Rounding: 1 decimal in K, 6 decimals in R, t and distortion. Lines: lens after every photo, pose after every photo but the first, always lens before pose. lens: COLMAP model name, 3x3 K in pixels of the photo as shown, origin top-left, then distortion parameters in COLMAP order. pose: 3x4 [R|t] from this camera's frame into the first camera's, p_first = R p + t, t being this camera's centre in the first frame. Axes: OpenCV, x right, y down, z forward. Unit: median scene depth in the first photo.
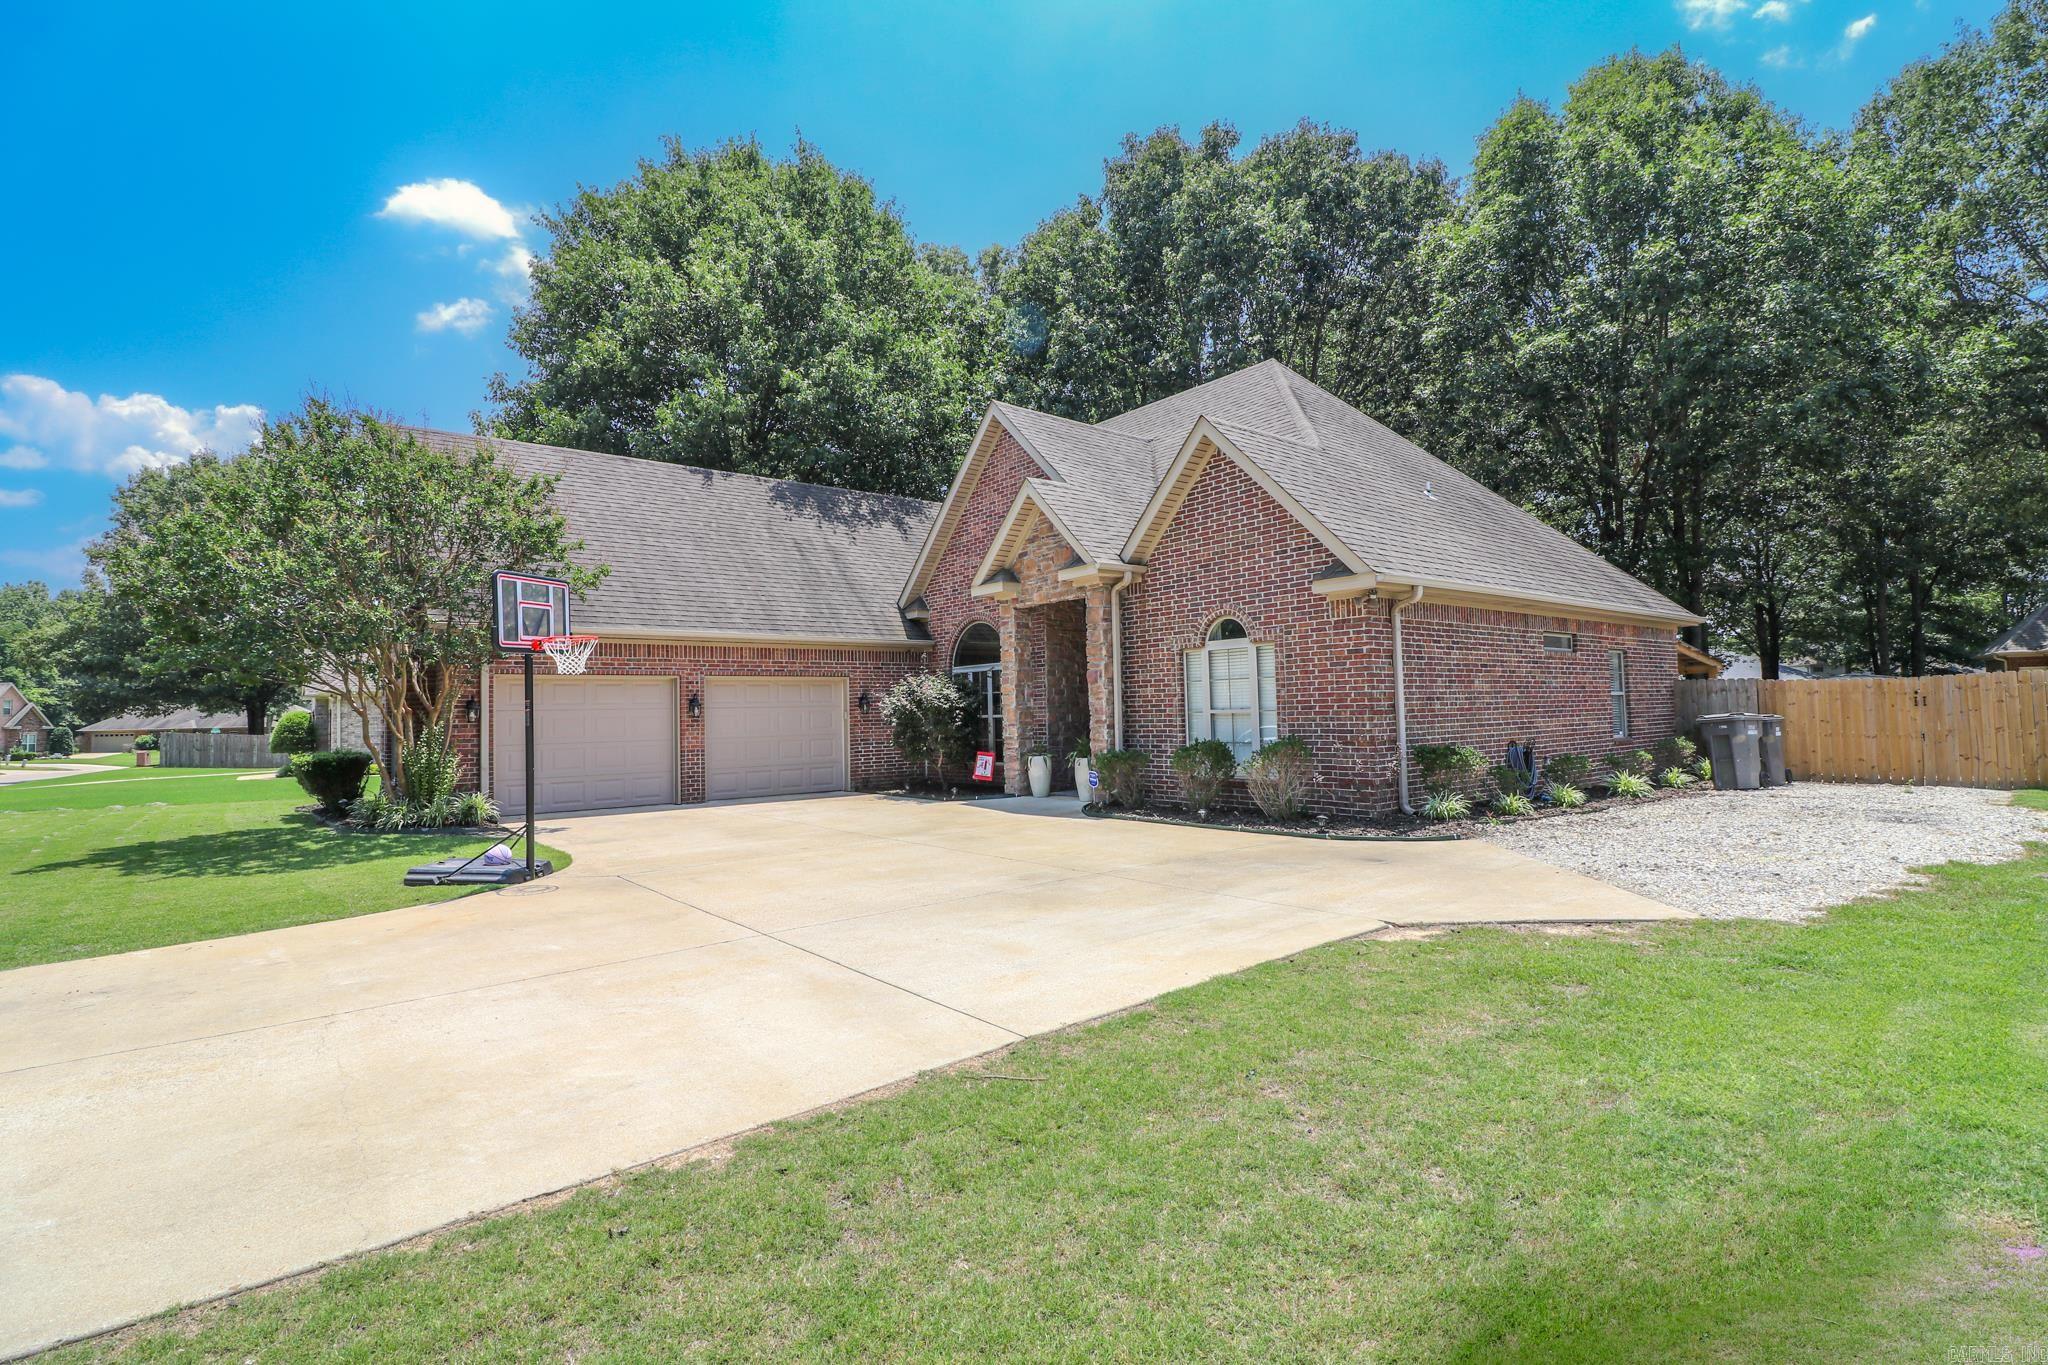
lens RADIAL K [[940.1, 0, 1012.0], [0, 940.1, 663.2], [0, 0, 1]] dist [-0.004535, -0.008353]
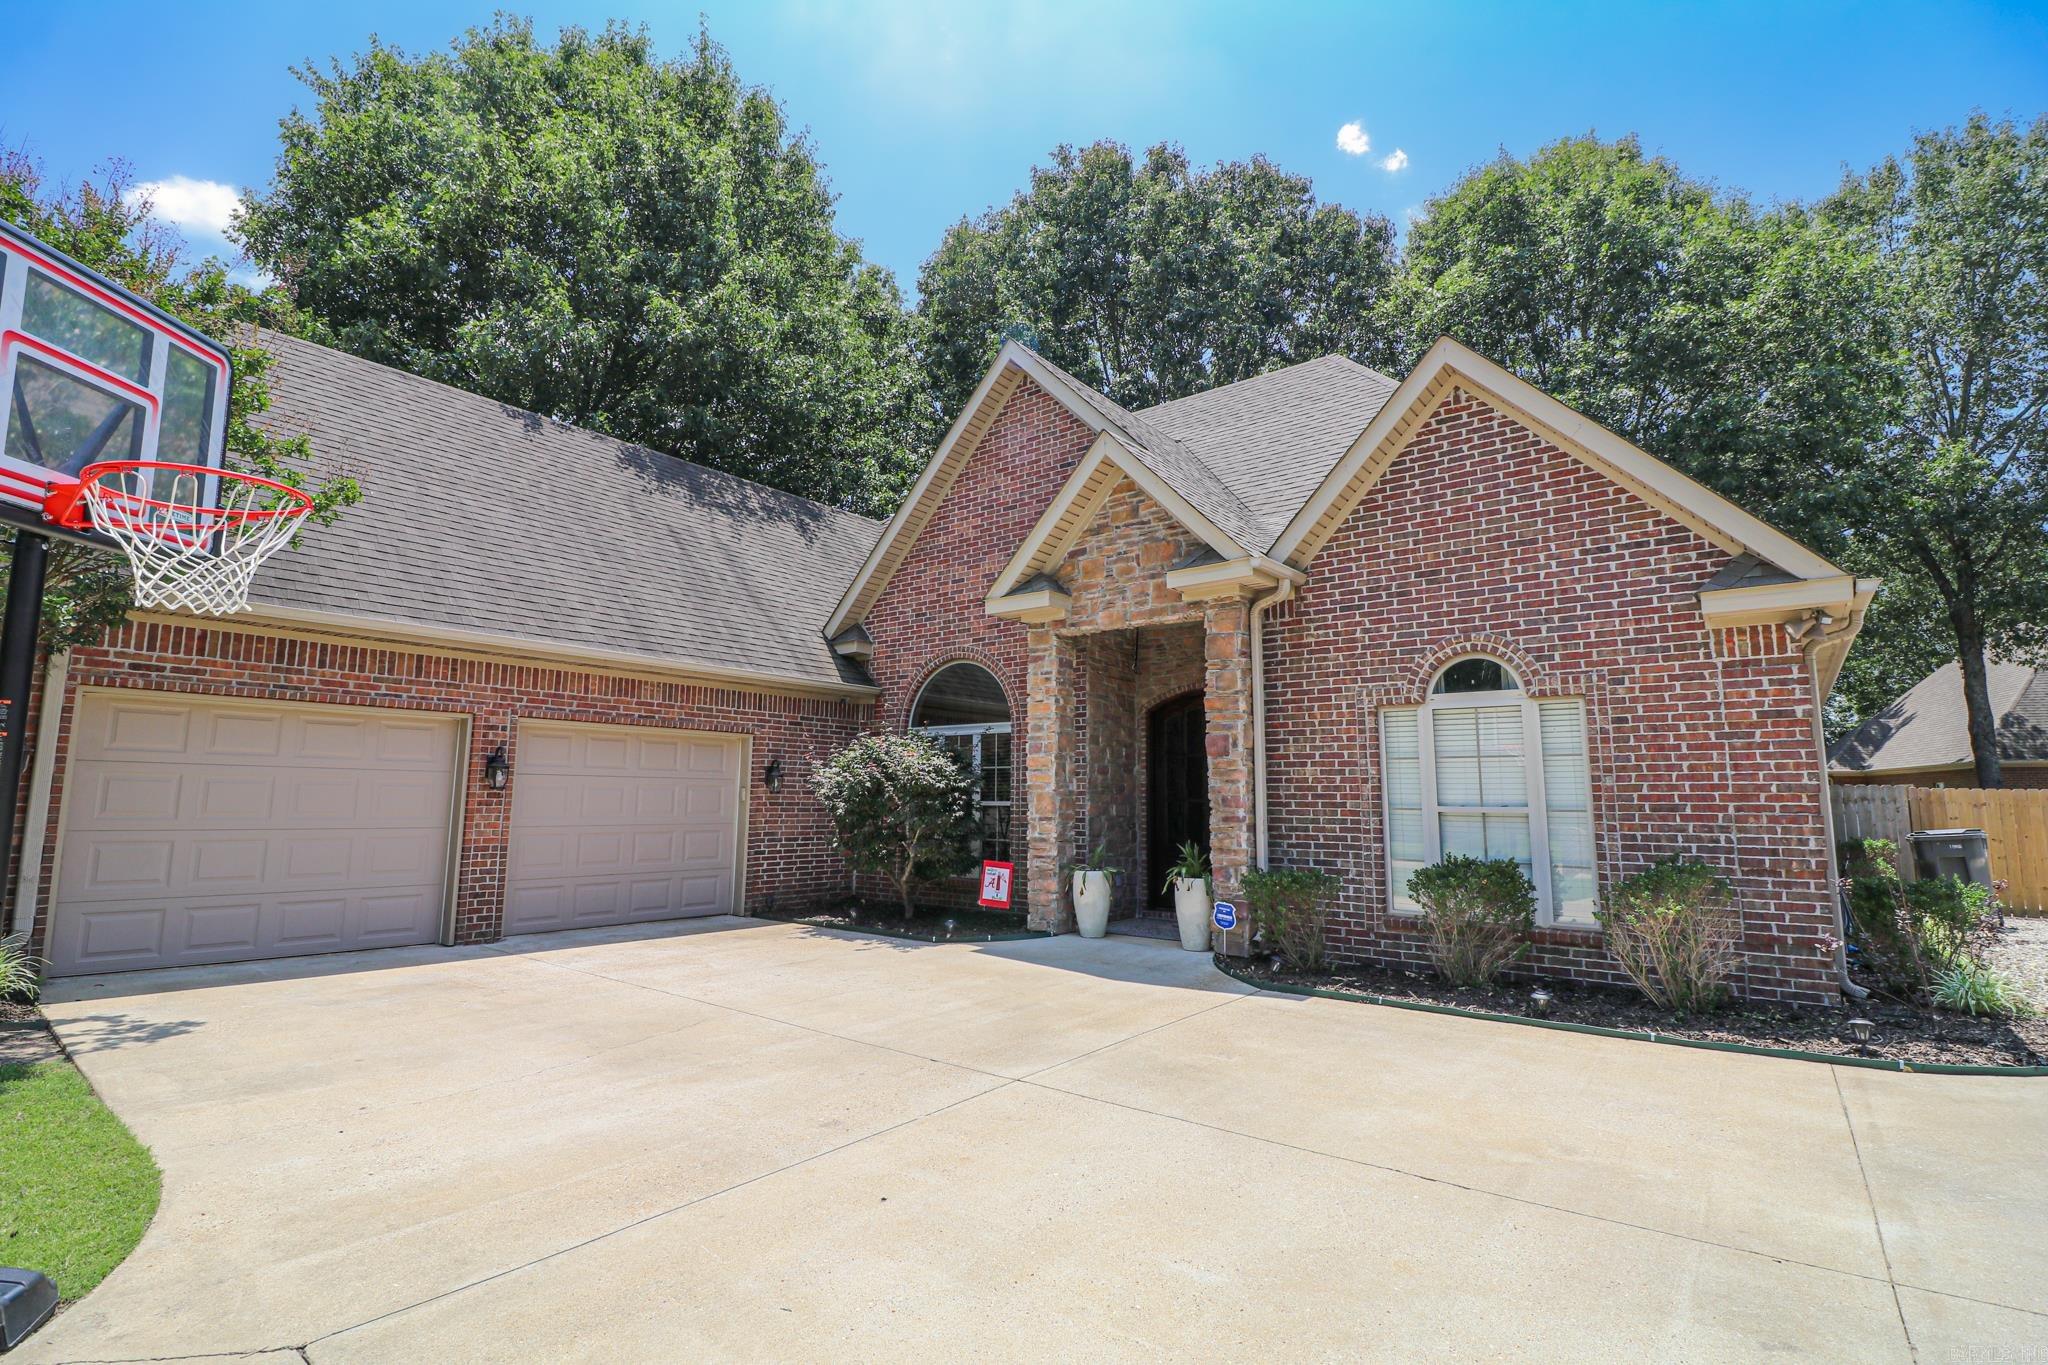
lens RADIAL K [[940.1, 0, 1014.8], [0, 940.1, 661.7], [0, 0, 1]] dist [-0.004535, -0.008353]
pose [[0.973946, 0.064779, 0.217329, -0.159428], [-0.044094, 0.994138, -0.098719, 0.023428], [-0.222450, 0.086564, 0.971094, 0.371388]]
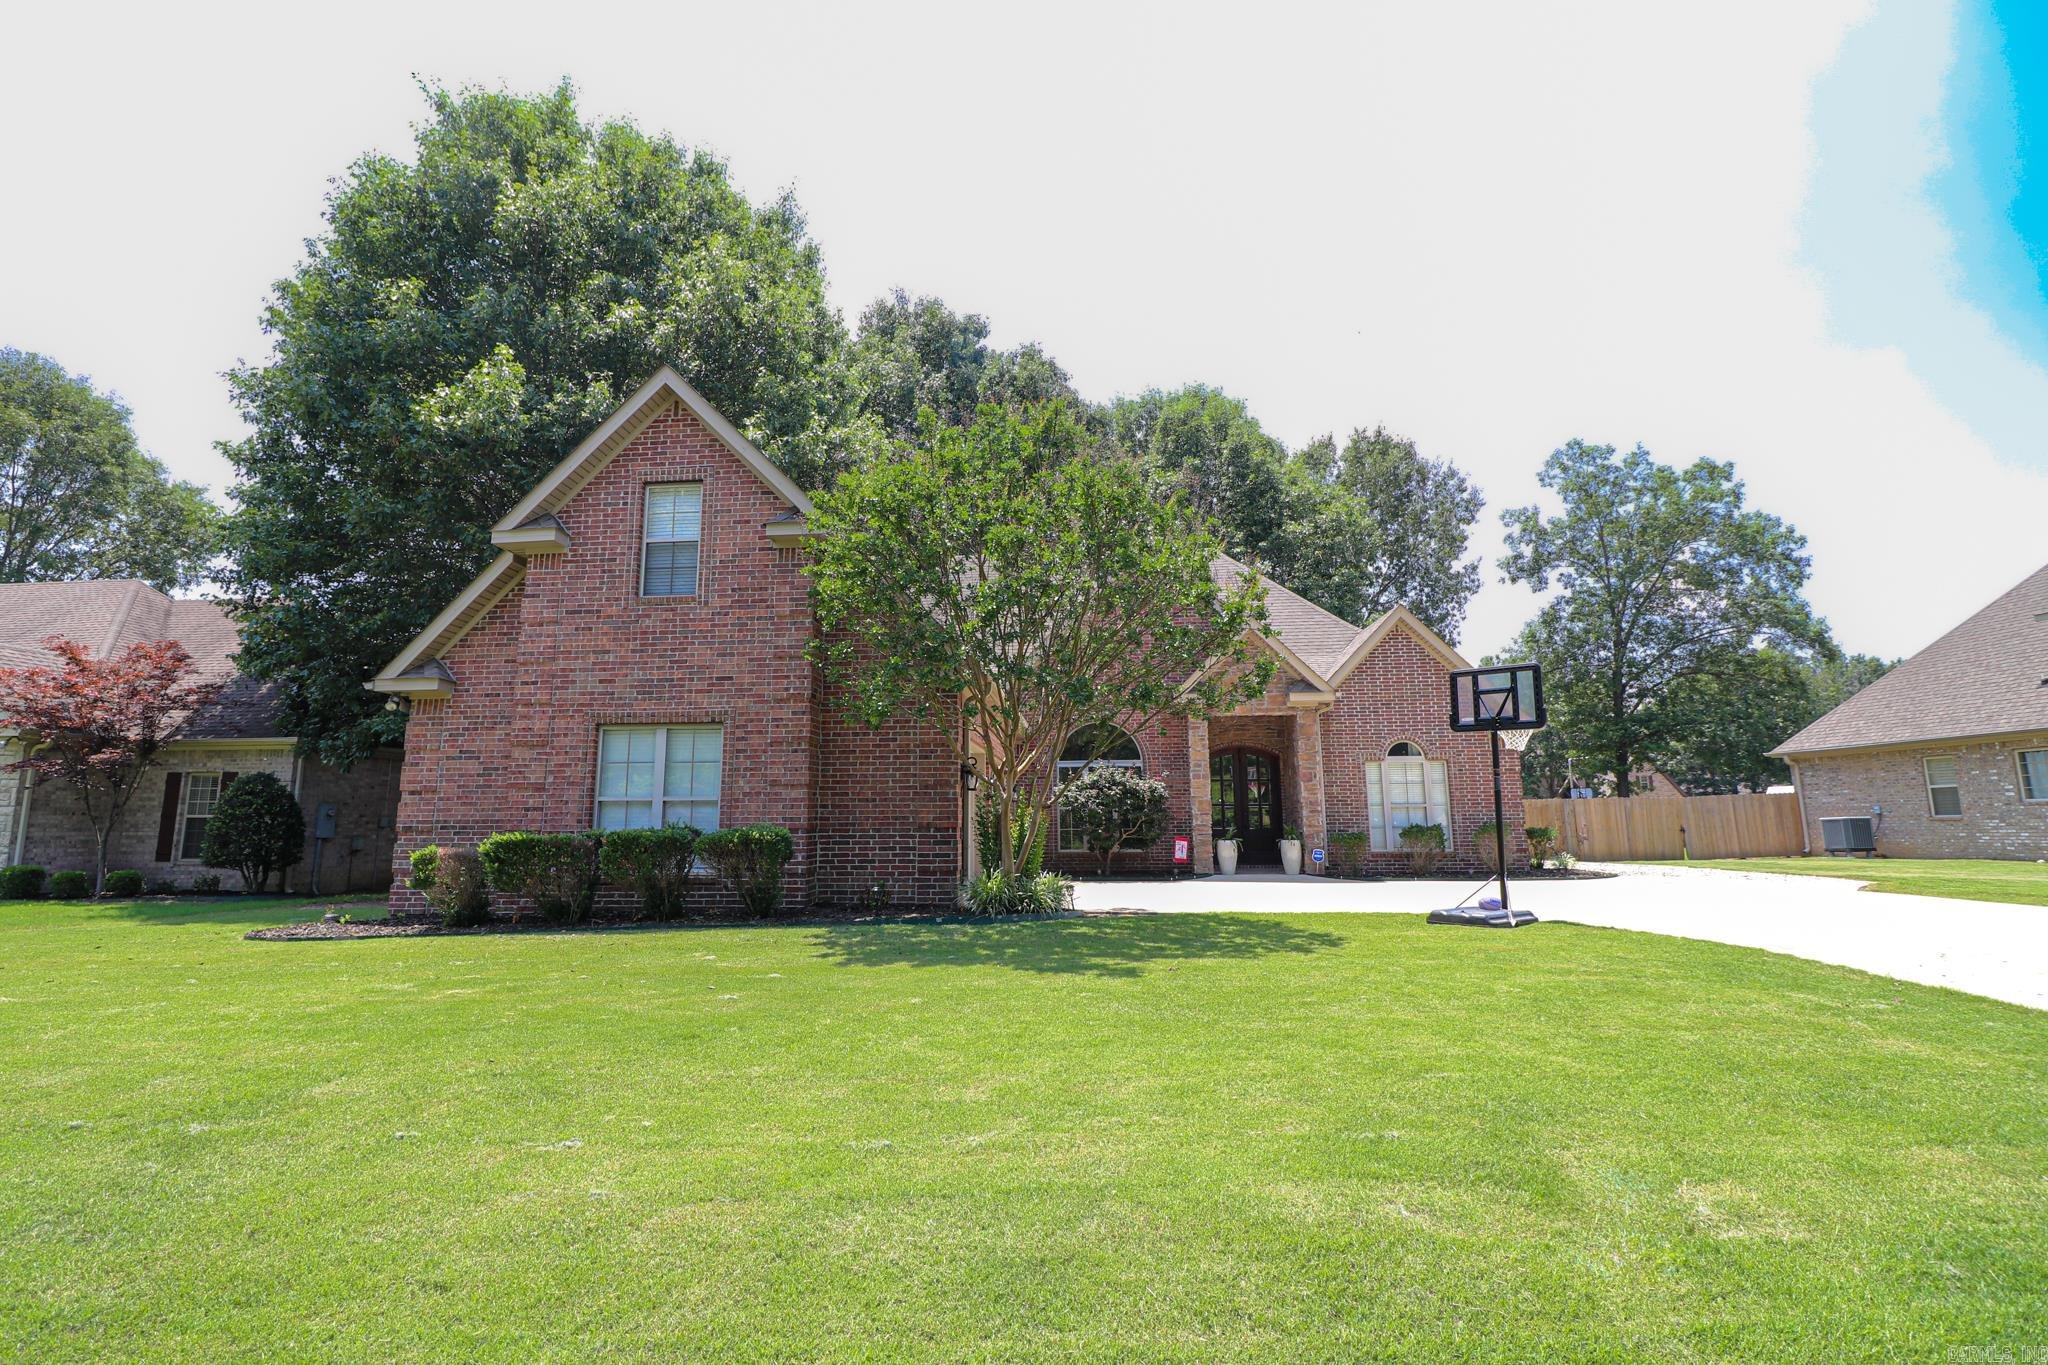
lens RADIAL K [[940.1, 0, 1016.0], [0, 940.1, 662.3], [0, 0, 1]] dist [-0.004535, -0.008353]
pose [[0.684725, 0.143050, 0.714625, -1.004719], [-0.049633, 0.987424, -0.150101, 0.064629], [-0.727110, 0.067309, 0.683214, 0.339656]]
